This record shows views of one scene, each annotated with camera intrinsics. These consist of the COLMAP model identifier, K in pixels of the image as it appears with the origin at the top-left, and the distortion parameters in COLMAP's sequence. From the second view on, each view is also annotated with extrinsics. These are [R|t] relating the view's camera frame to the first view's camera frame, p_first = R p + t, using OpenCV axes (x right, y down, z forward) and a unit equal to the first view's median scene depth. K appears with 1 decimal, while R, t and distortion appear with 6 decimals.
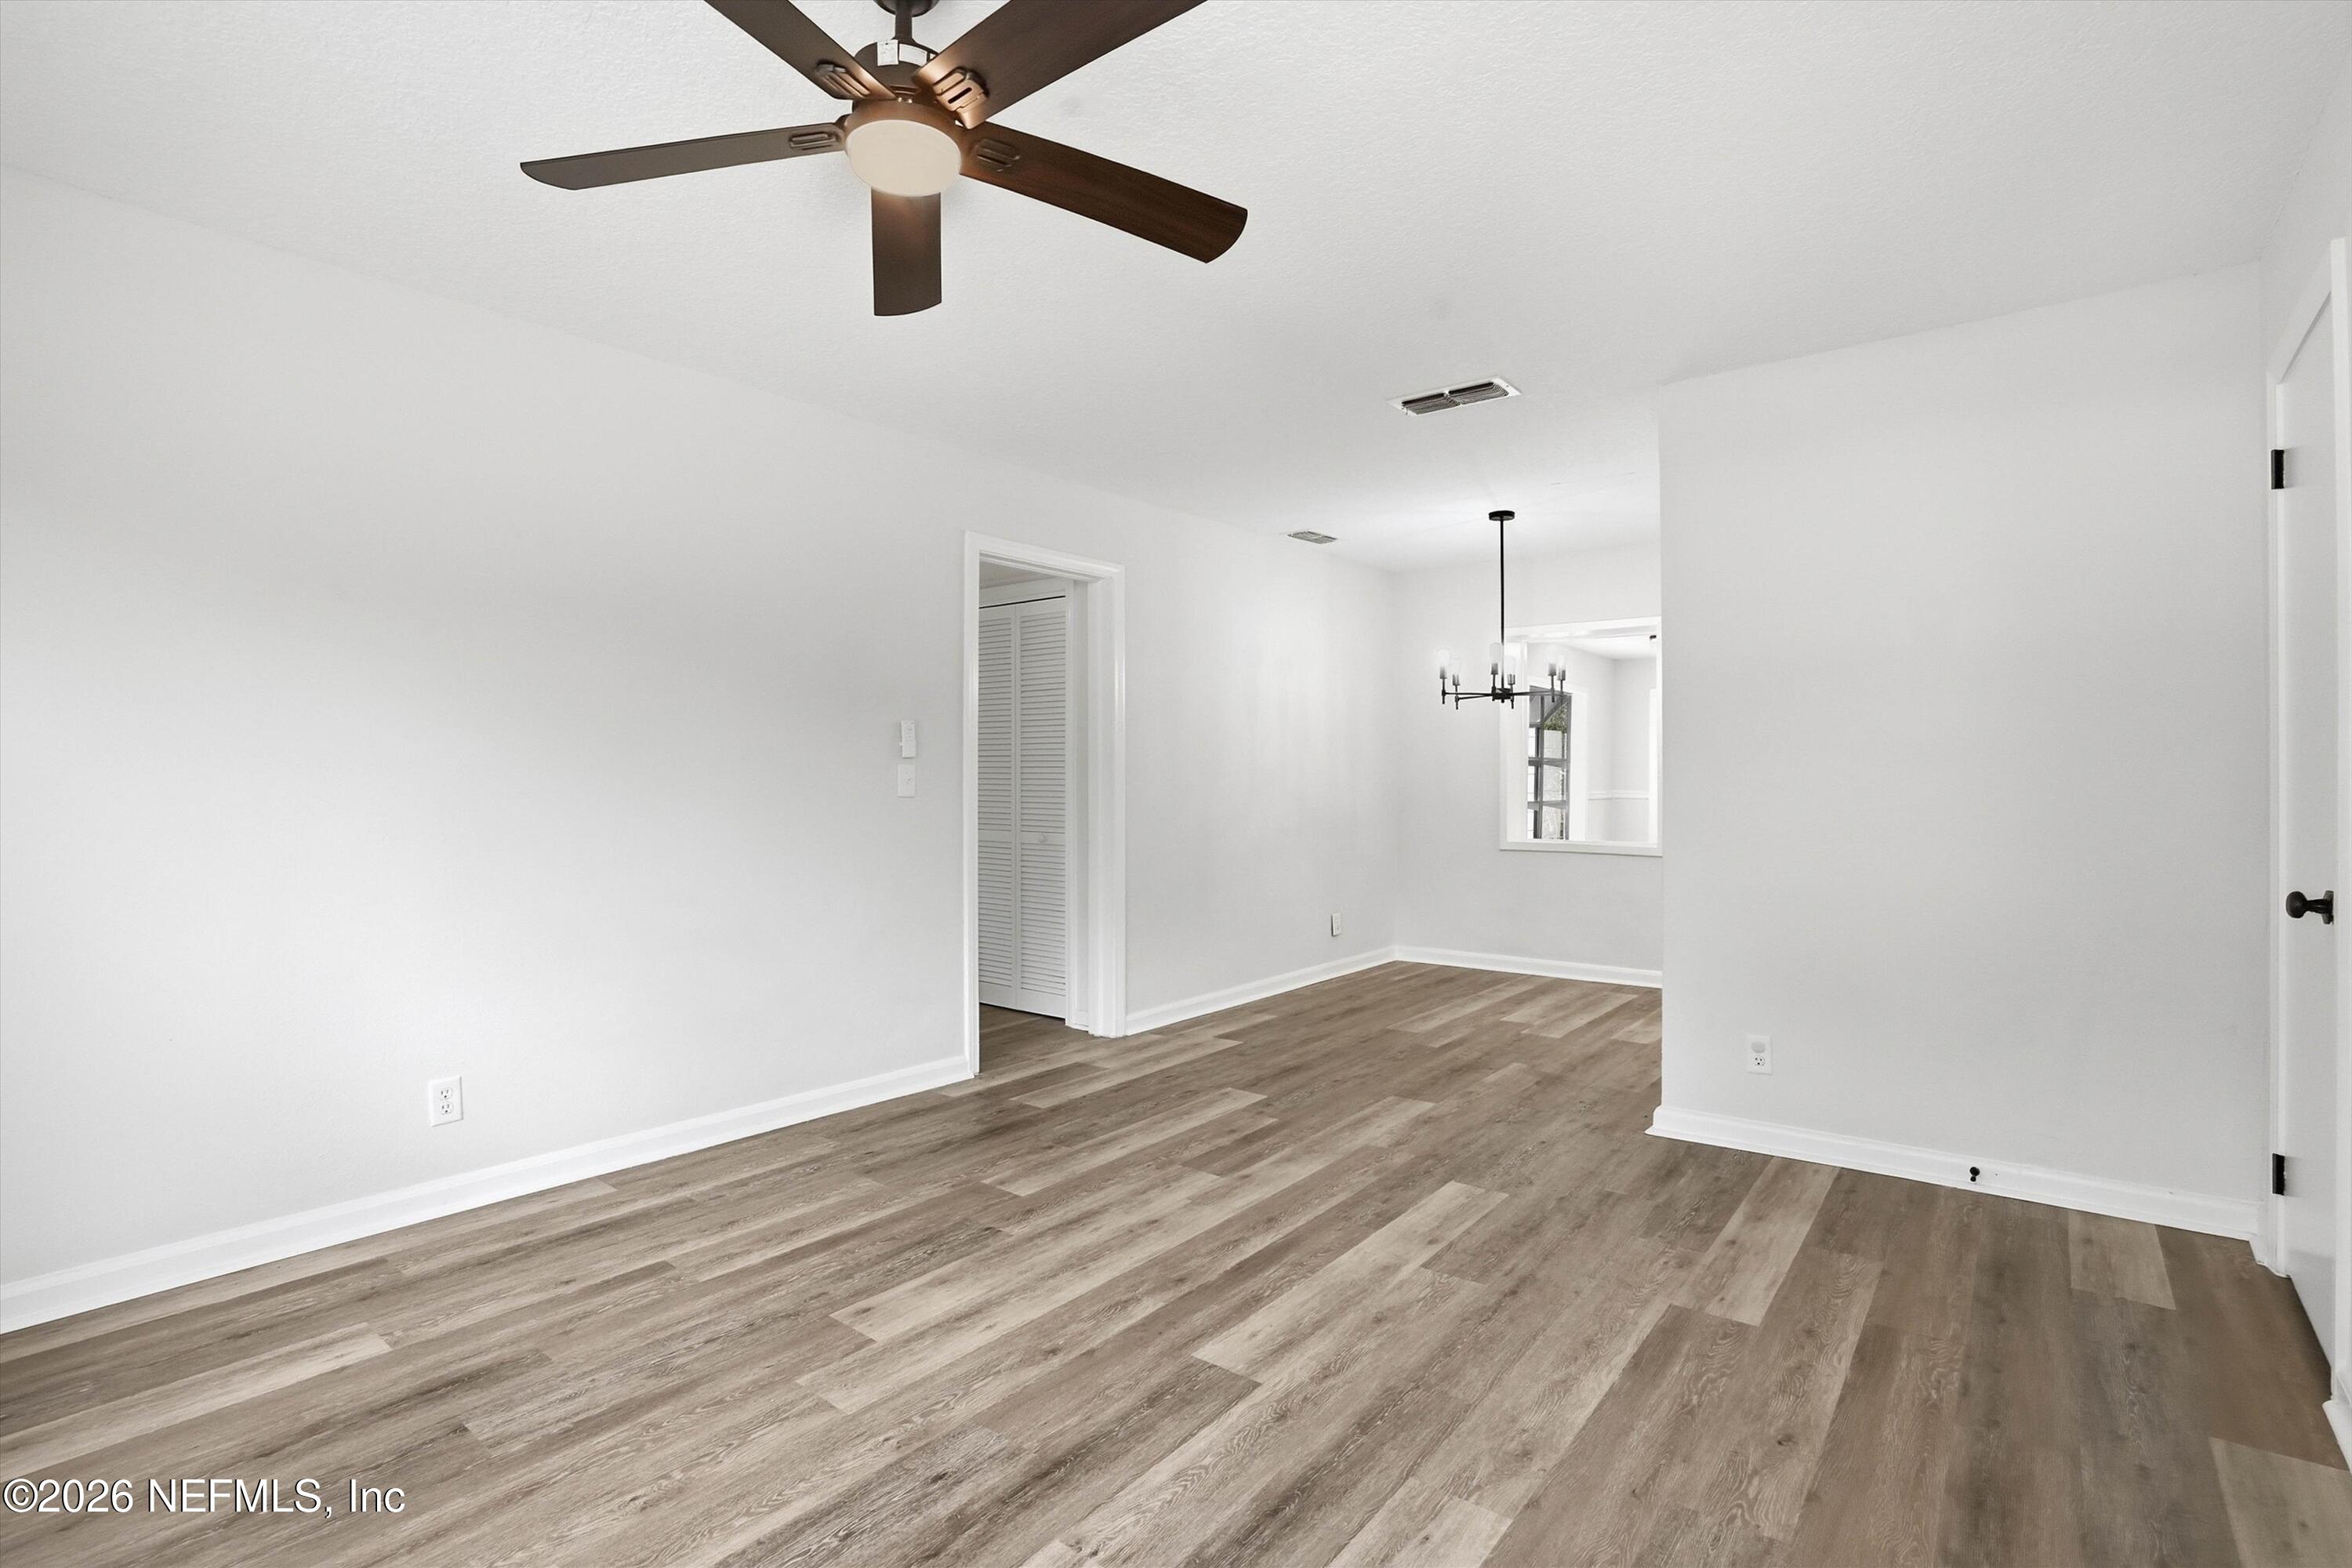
lens RADIAL K [[1119.2, 0, 1165.1], [0, 1119.2, 779.2], [0, 0, 1]] dist [-0.065660, 0.023513]
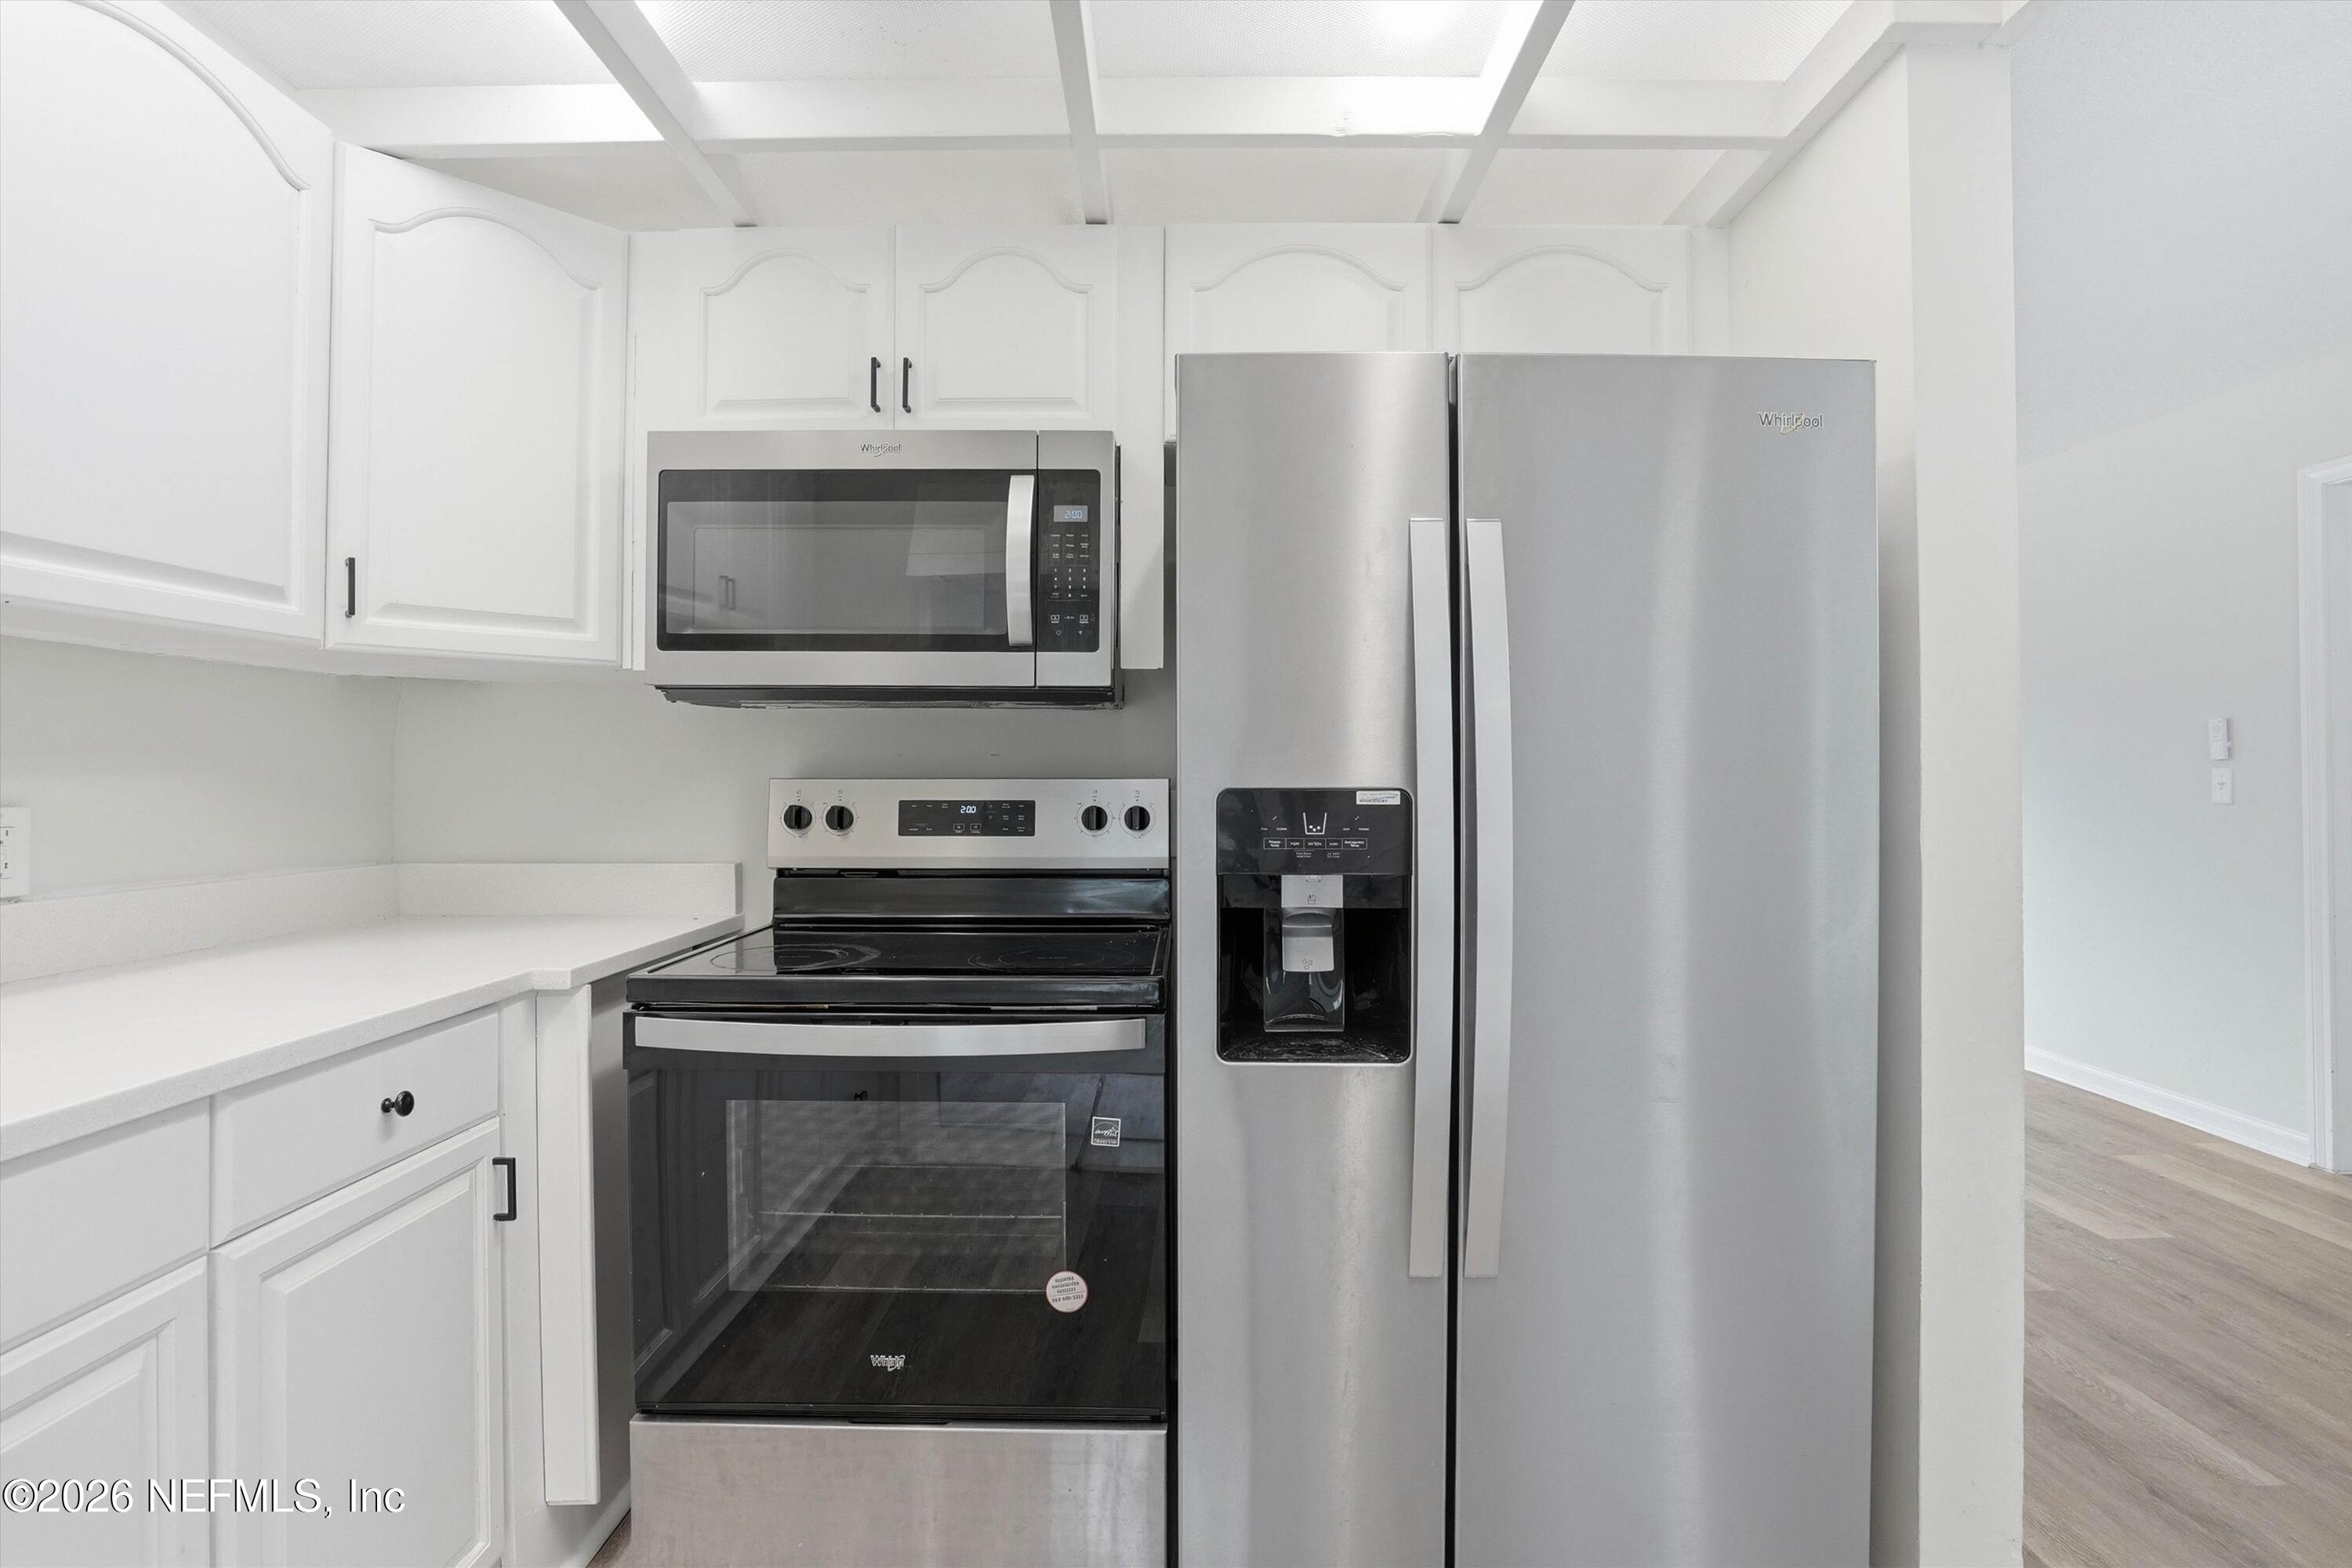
lens RADIAL K [[1119.2, 0, 1165.1], [0, 1119.2, 779.2], [0, 0, 1]] dist [-0.065660, 0.023513]
pose [[-0.784097, 0.002950, -0.620631, 1.504917], [0.000550, 0.999992, 0.004057, -0.011843], [0.620638, 0.002840, -0.784092, 1.787155]]
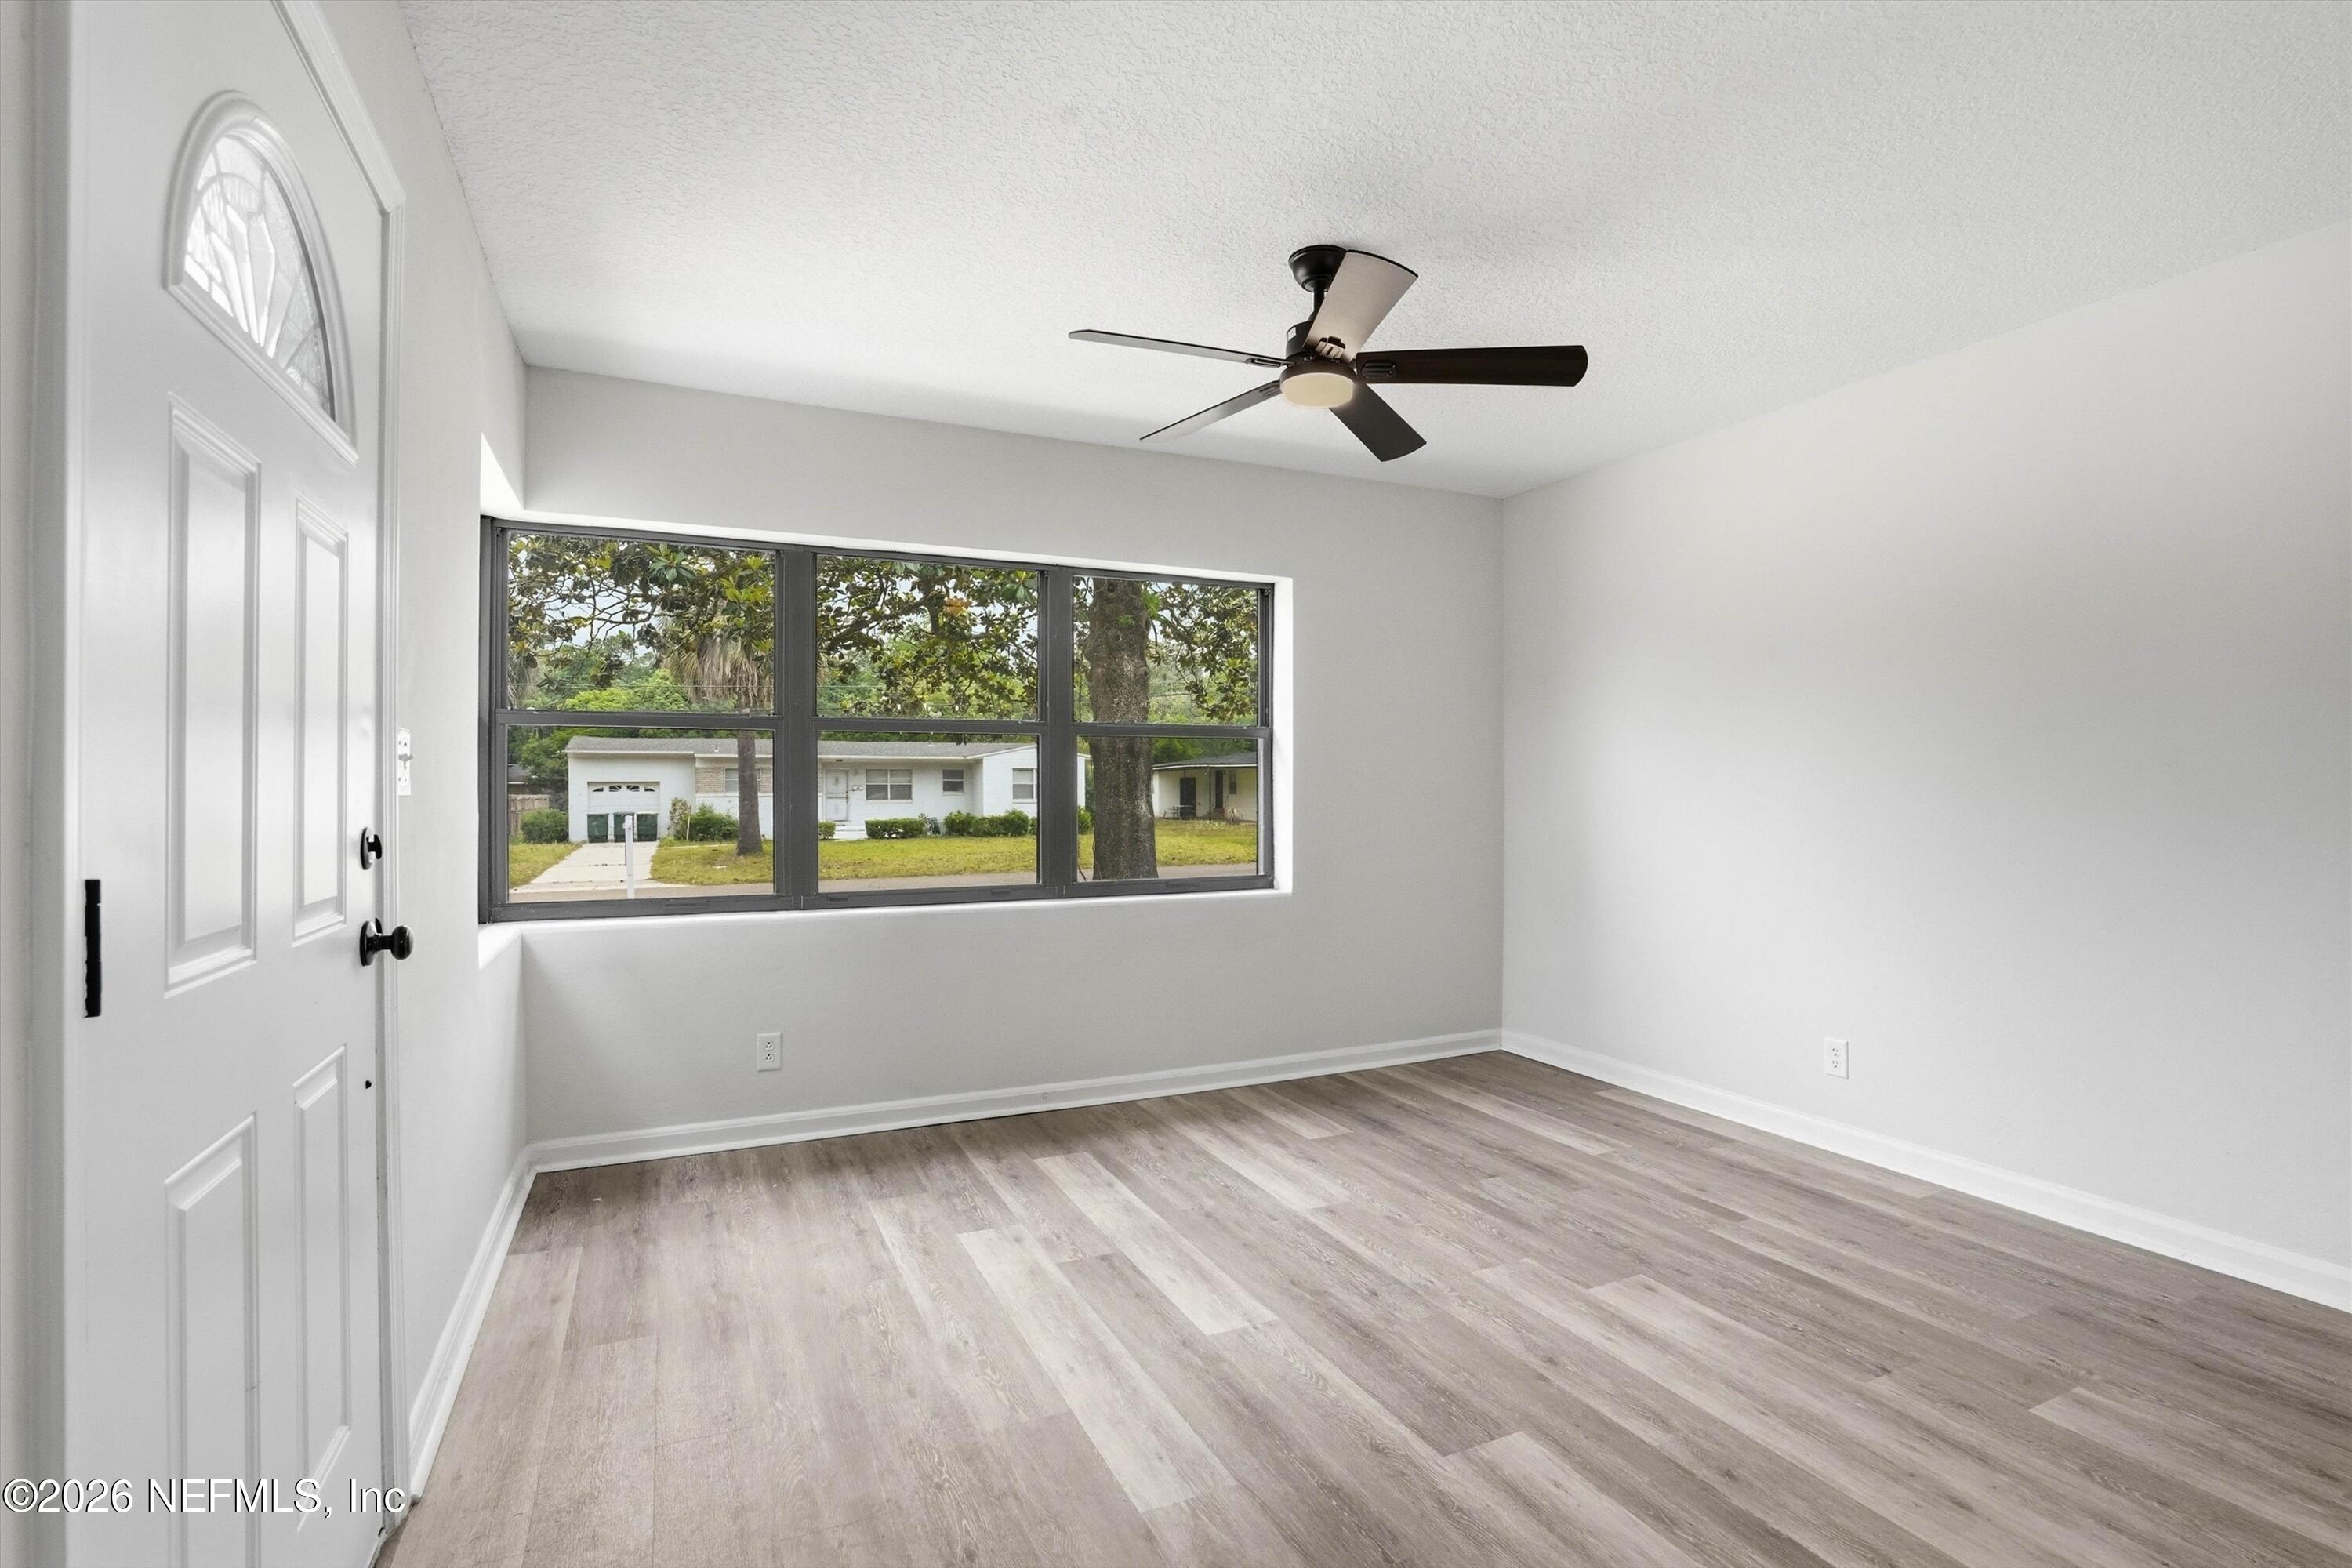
lens RADIAL K [[1082.7, 0, 1176.0], [0, 1082.7, 784.0], [0, 0, 1]] dist [-0.058406, 0.019661]
pose [[-0.440781, -0.000451, -0.897614, 0.786964], [0.001861, 0.999997, -0.001417, -0.005491], [0.897613, -0.002295, -0.440779, 0.960608]]
